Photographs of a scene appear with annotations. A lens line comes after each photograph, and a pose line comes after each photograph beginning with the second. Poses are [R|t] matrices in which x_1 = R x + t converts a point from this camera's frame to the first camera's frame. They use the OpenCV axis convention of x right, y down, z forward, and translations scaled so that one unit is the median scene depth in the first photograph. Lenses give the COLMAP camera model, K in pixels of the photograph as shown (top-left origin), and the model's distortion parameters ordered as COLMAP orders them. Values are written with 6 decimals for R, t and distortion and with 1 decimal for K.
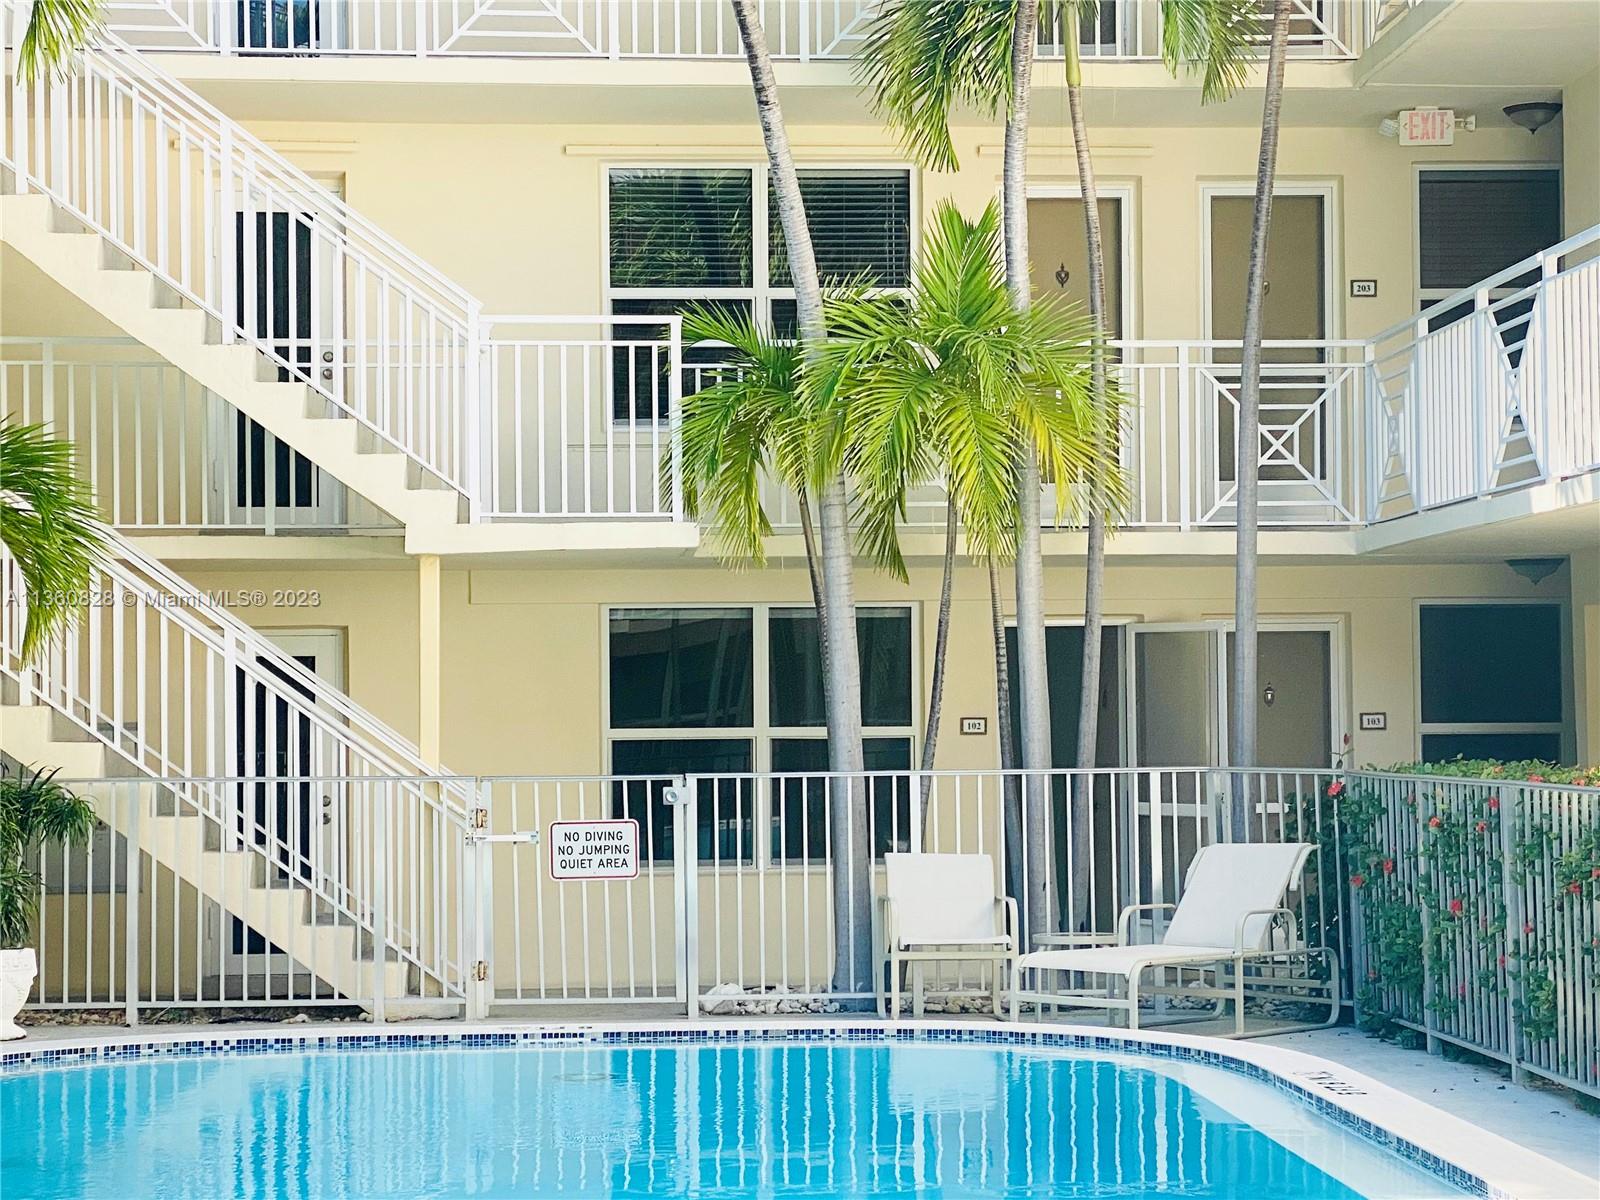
lens RADIAL K [[3157.5, 0, 794.1], [0, 3157.5, 599.4], [0, 0, 1]] dist [-0.003926, 1.679202]
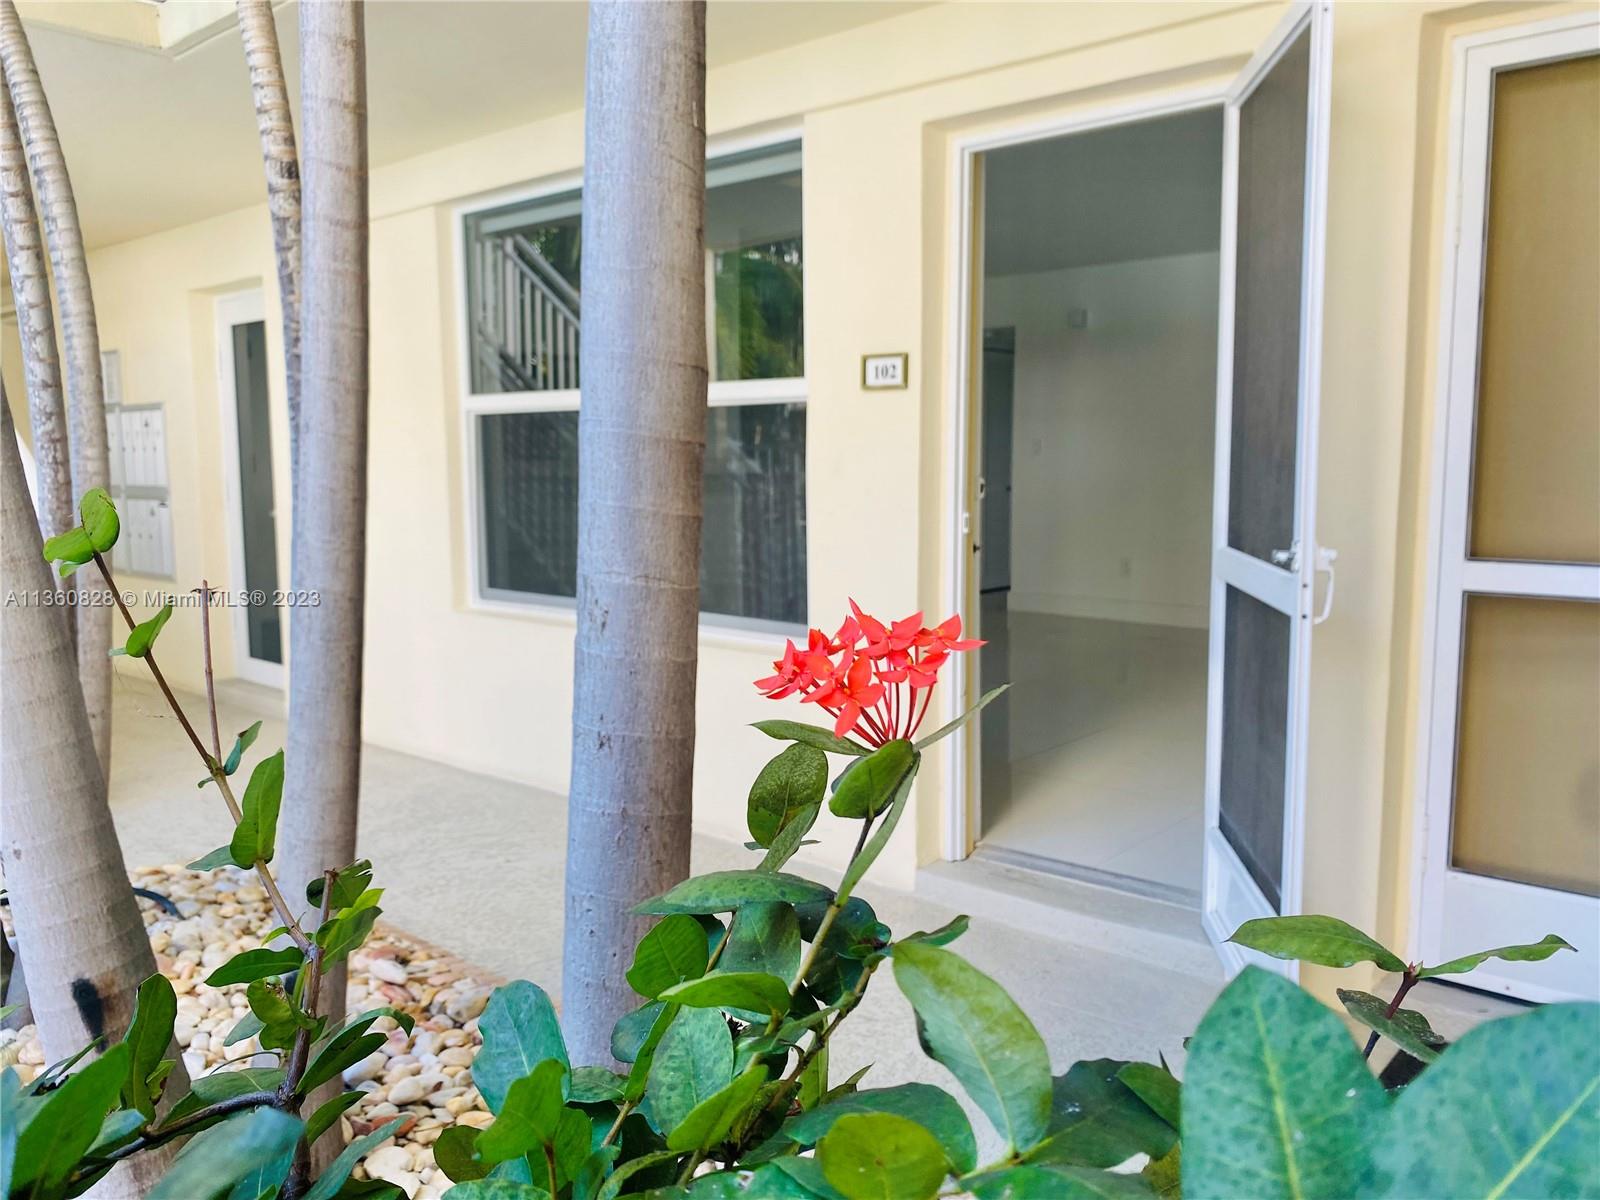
lens RADIAL K [[1244.2, 0, 801.5], [0, 1244.2, 595.9], [0, 0, 1]] dist [0.001400, -0.001720]
pose [[0.704114, 0.076010, -0.706007, 0.194738], [0.031710, 0.989897, 0.138199, 0.050038], [0.709378, -0.119696, 0.694590, 0.906317]]
